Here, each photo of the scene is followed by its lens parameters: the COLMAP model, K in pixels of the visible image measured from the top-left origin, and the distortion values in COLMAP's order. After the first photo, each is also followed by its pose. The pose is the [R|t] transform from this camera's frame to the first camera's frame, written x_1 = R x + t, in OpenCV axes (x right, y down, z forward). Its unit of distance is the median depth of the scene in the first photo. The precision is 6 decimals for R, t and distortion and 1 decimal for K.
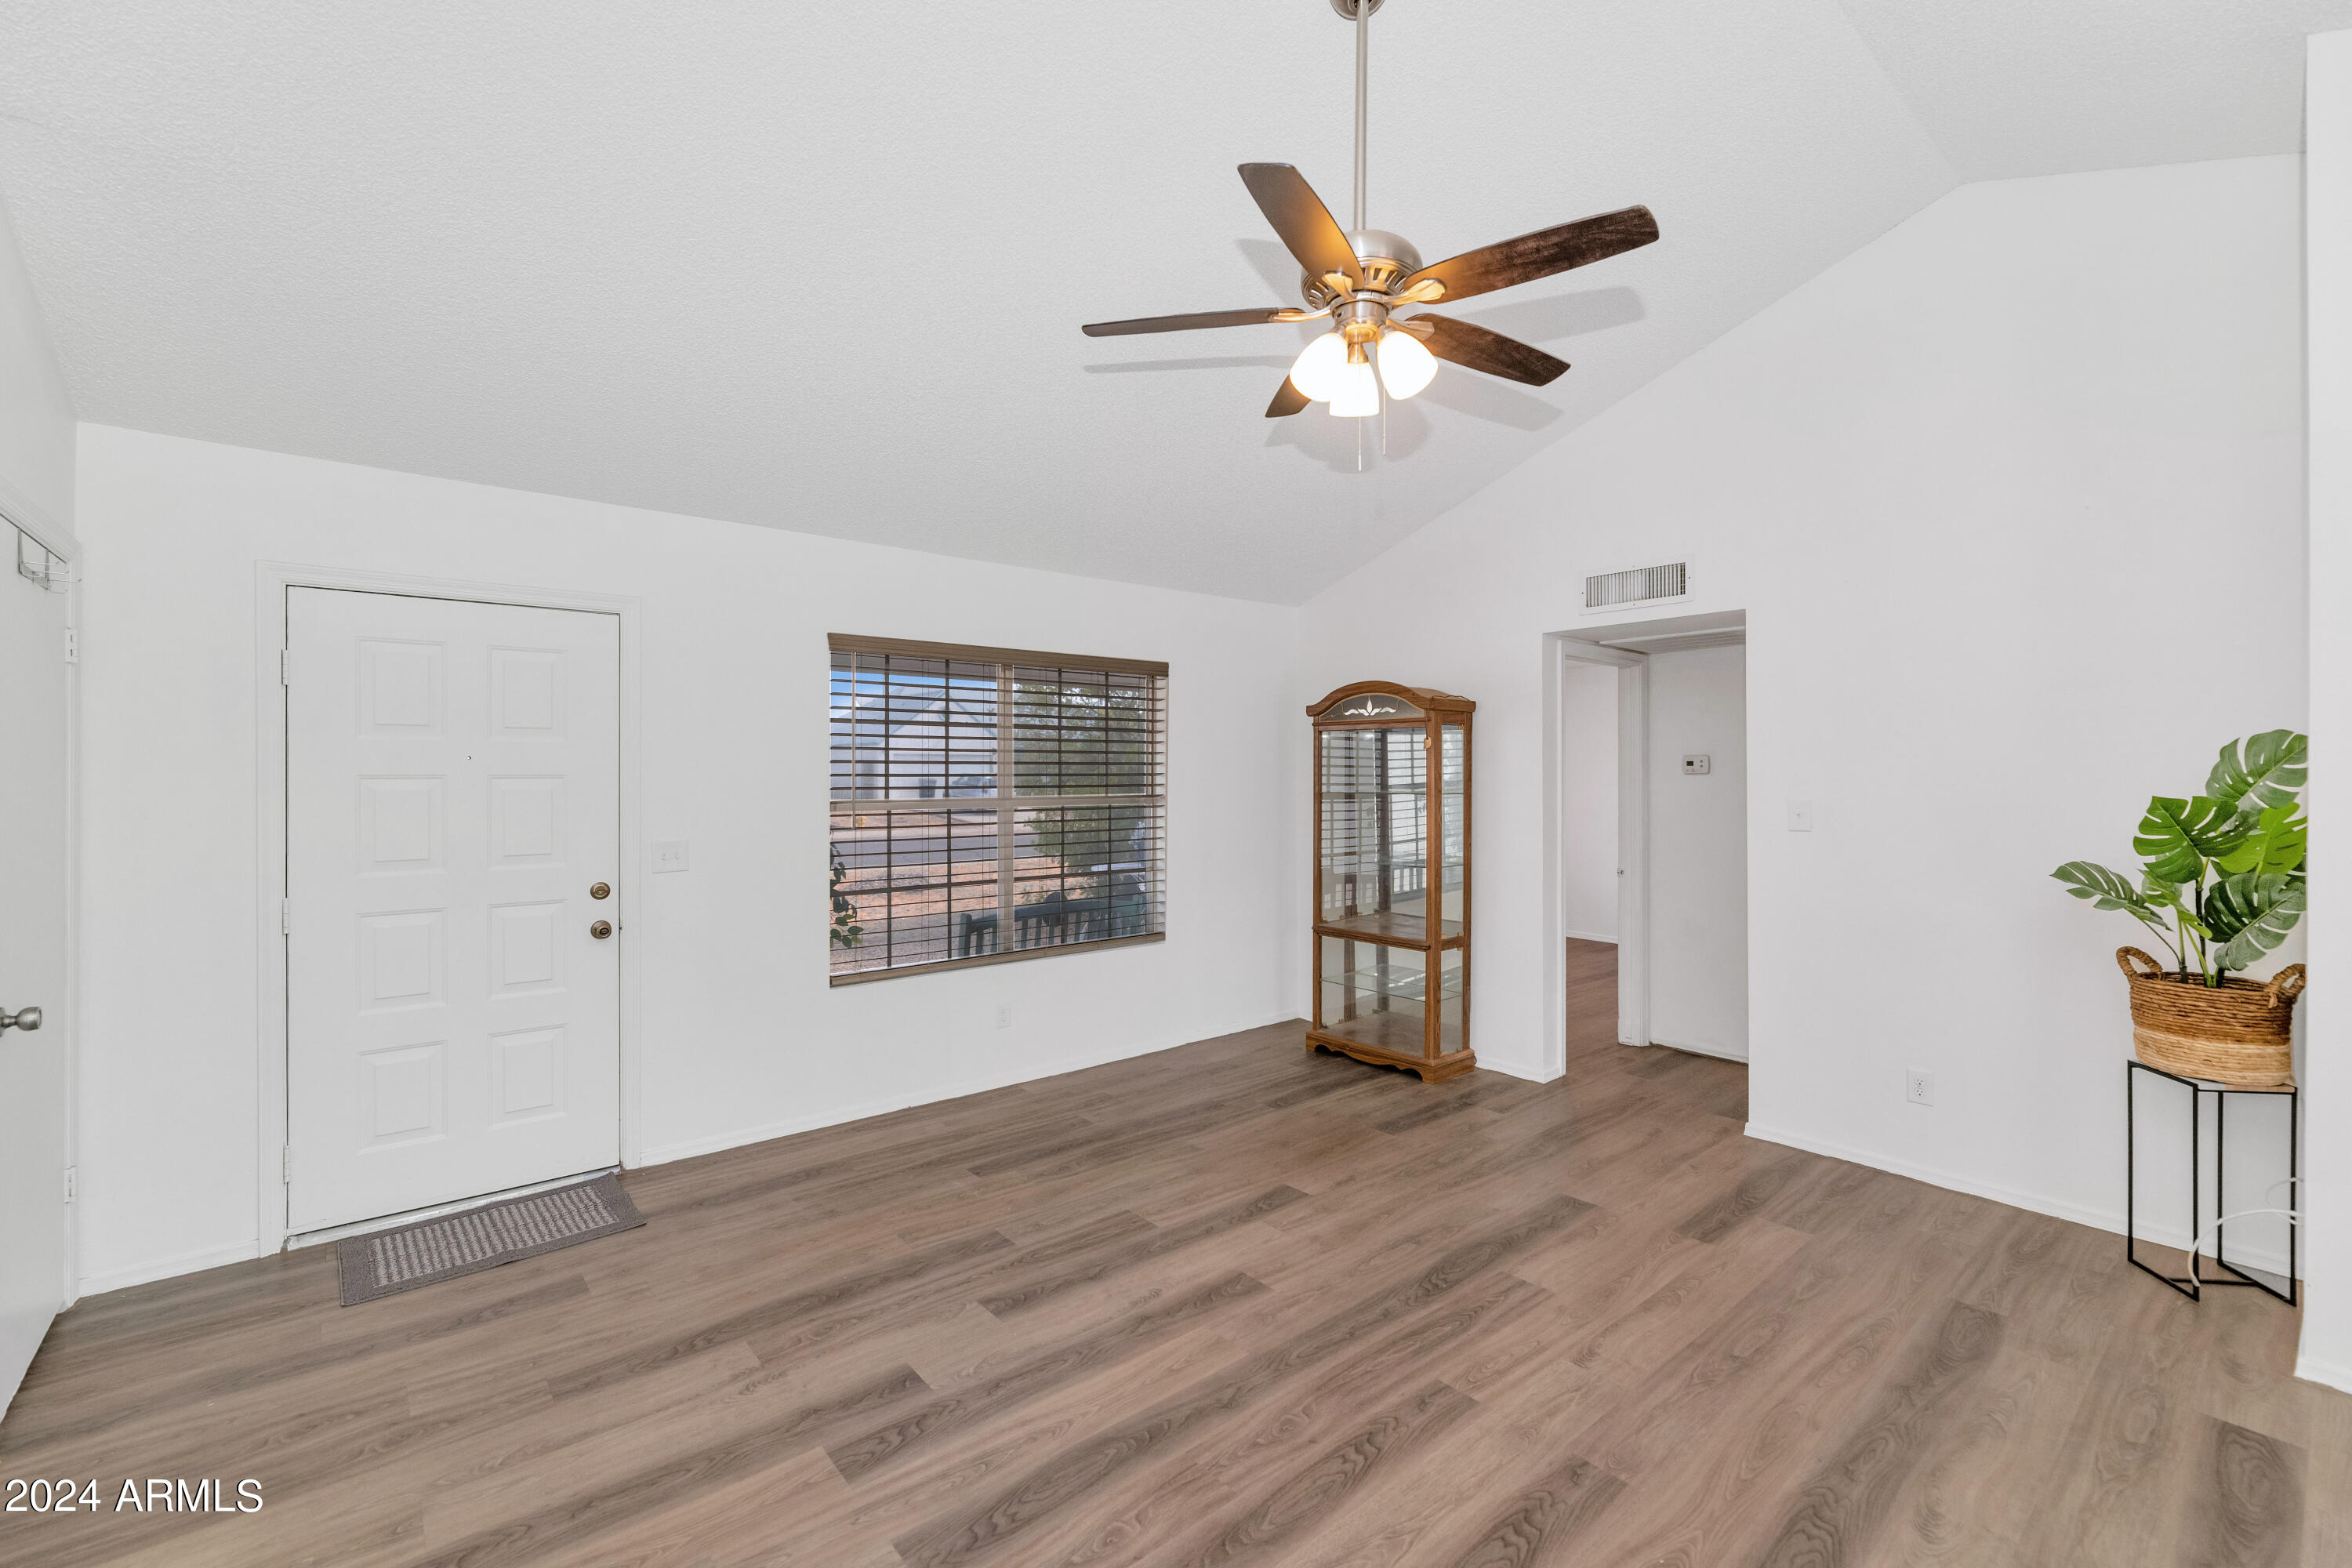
lens RADIAL K [[1003.8, 0, 1176.0], [0, 1003.8, 784.0], [0, 0, 1]] dist [0.000579, -0.000169]
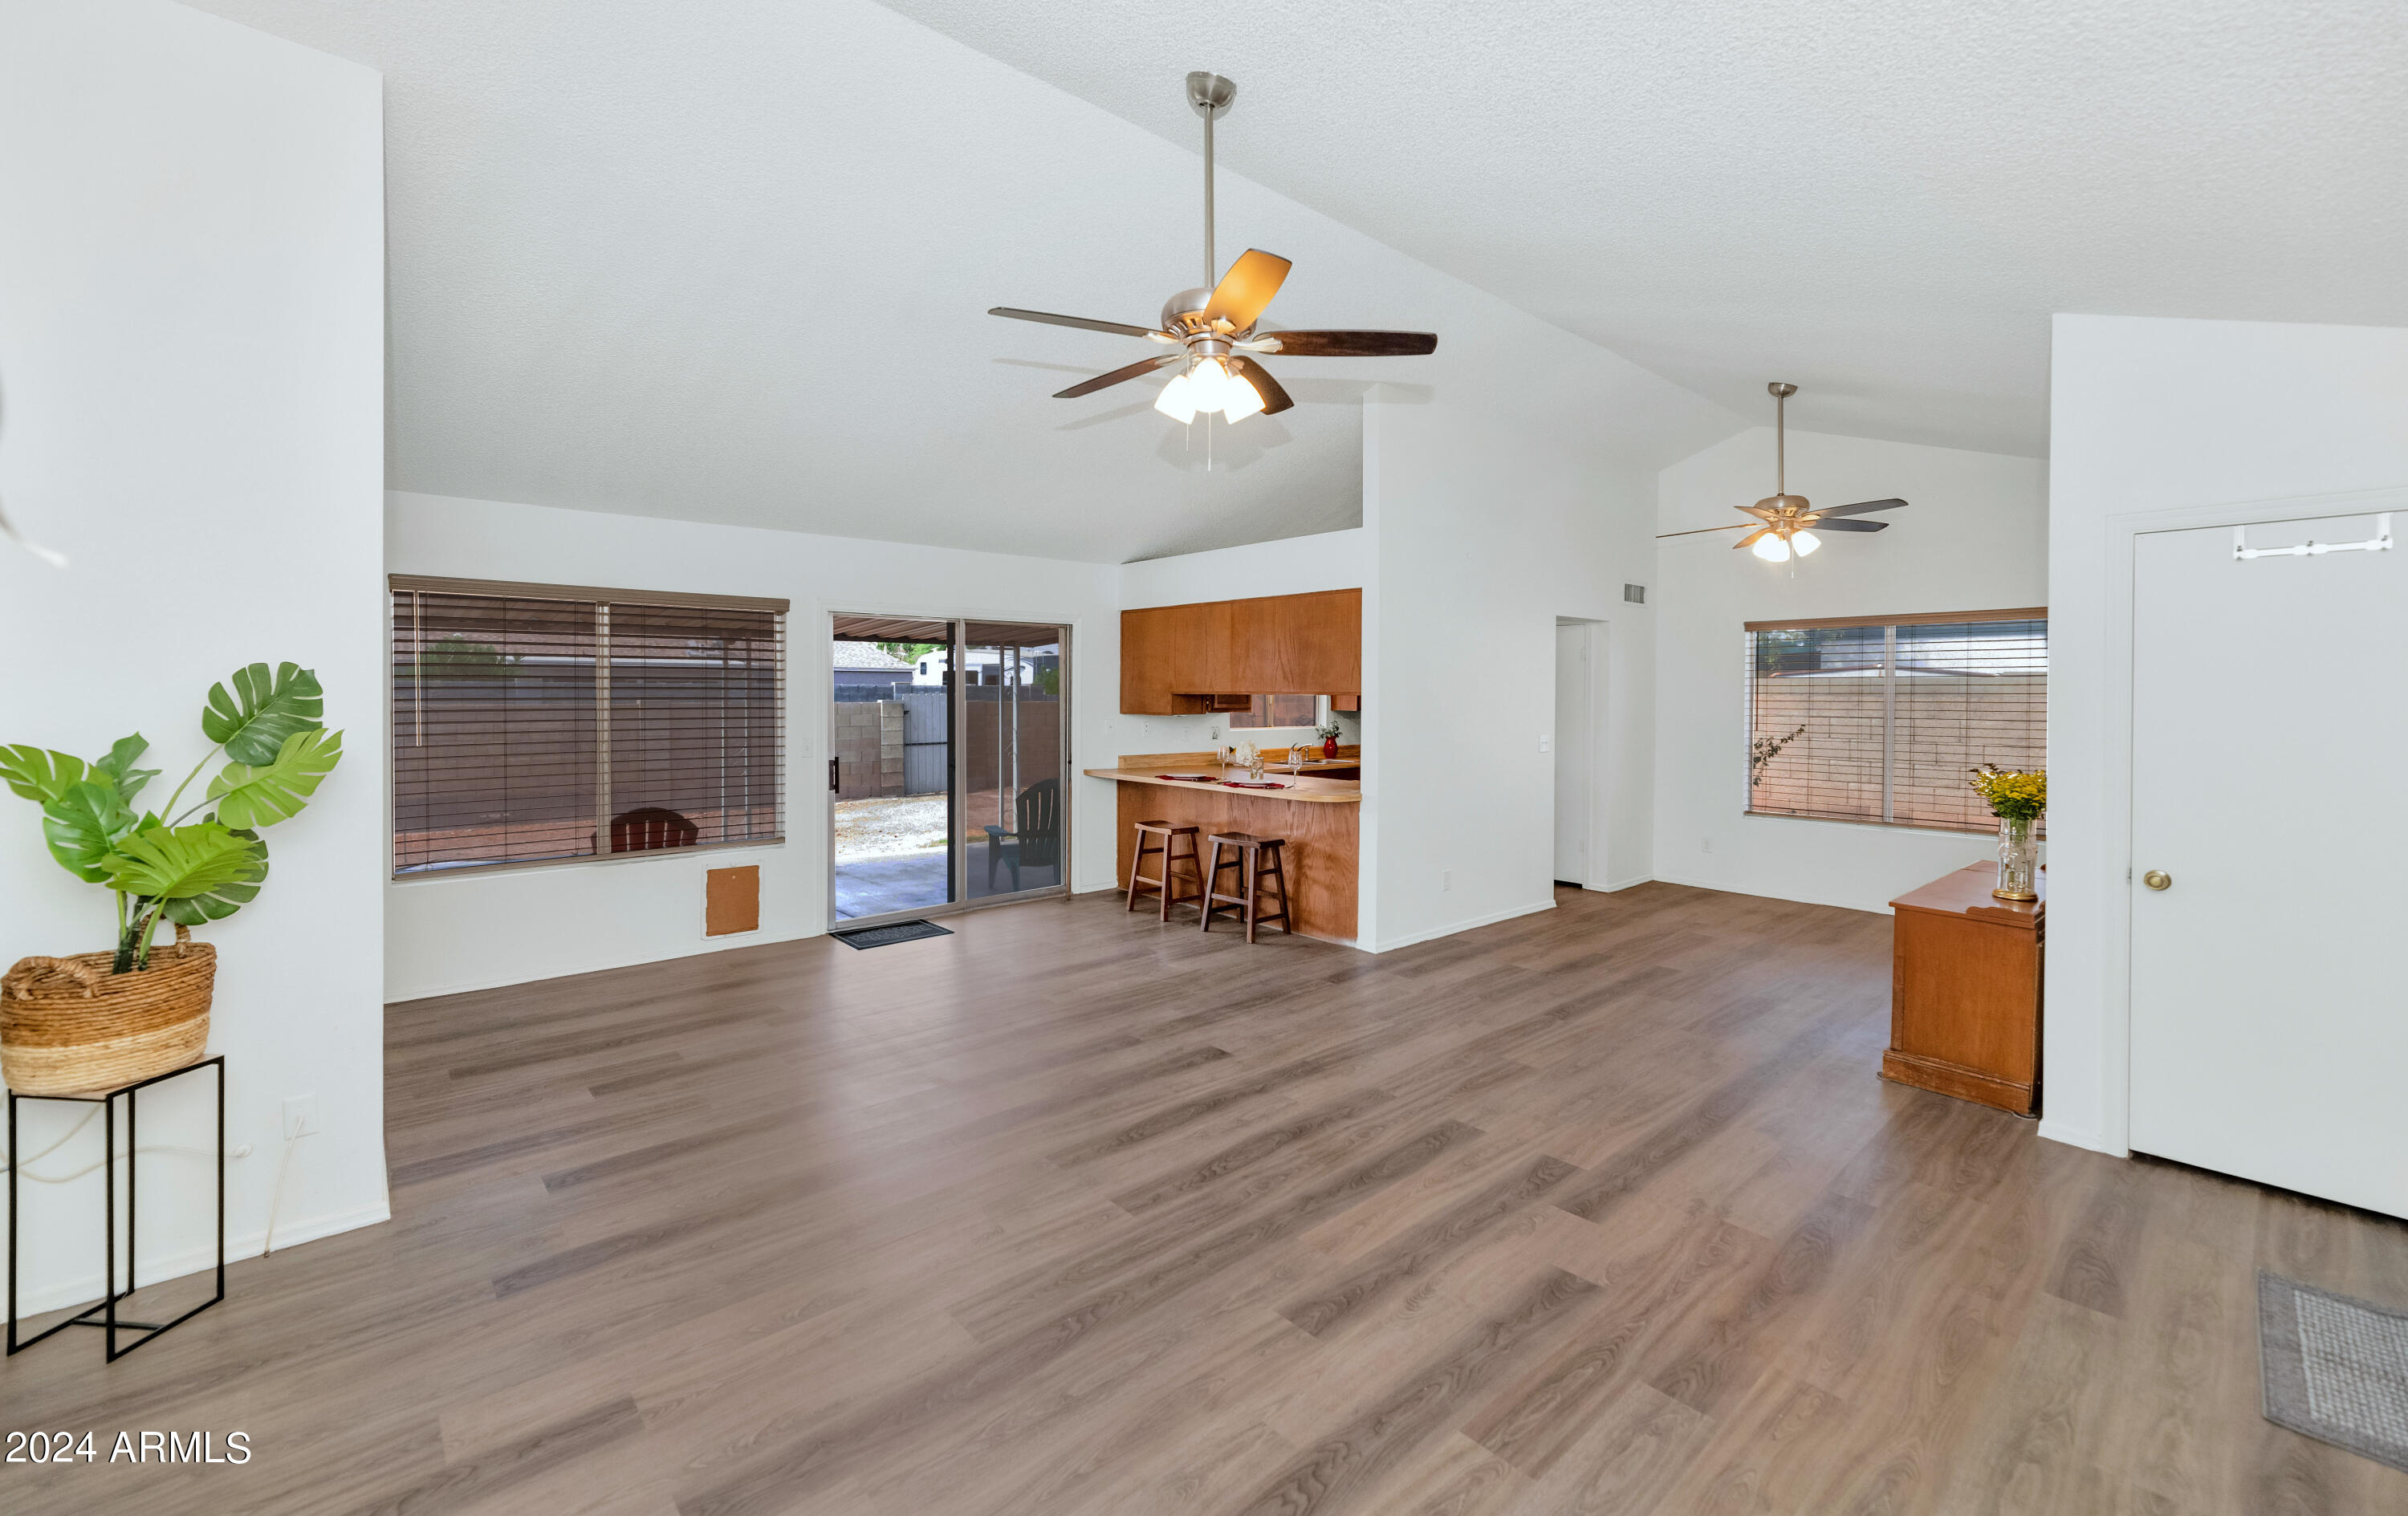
lens RADIAL K [[1026.3, 0, 1205.9], [0, 1026.3, 692.6], [0, 0, 1]] dist [-0.000280, -0.000026]
pose [[-0.999301, -0.004706, -0.037098, 0.203984], [-0.005039, 0.999948, 0.008894, -0.026795], [0.037054, 0.009075, -0.999272, 1.994184]]
